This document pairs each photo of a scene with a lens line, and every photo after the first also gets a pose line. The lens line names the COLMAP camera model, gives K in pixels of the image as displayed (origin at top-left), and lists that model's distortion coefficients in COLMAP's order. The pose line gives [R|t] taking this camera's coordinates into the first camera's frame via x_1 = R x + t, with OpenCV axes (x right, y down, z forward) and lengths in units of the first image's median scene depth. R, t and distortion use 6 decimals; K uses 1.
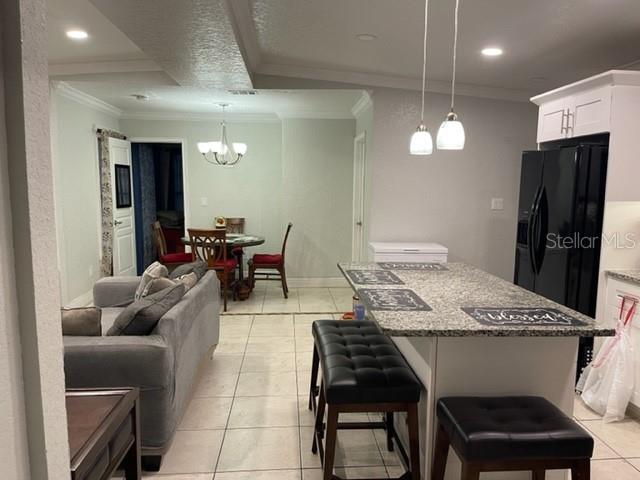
lens RADIAL K [[475.9, 0, 322.0], [0, 475.9, 243.6], [0, 0, 1]] dist [0.026829, -0.001711]
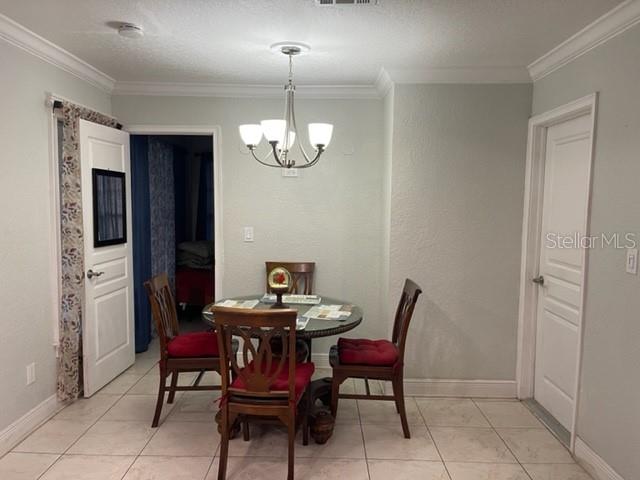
lens RADIAL K [[486.1, 0, 318.6], [0, 486.1, 236.9], [0, 0, 1]] dist [0.019689, -0.005763]
pose [[0.995575, 0.011920, -0.093215, -0.120467], [-0.016351, 0.998765, -0.046916, -0.066236], [0.092541, 0.048232, 0.994540, 0.474529]]
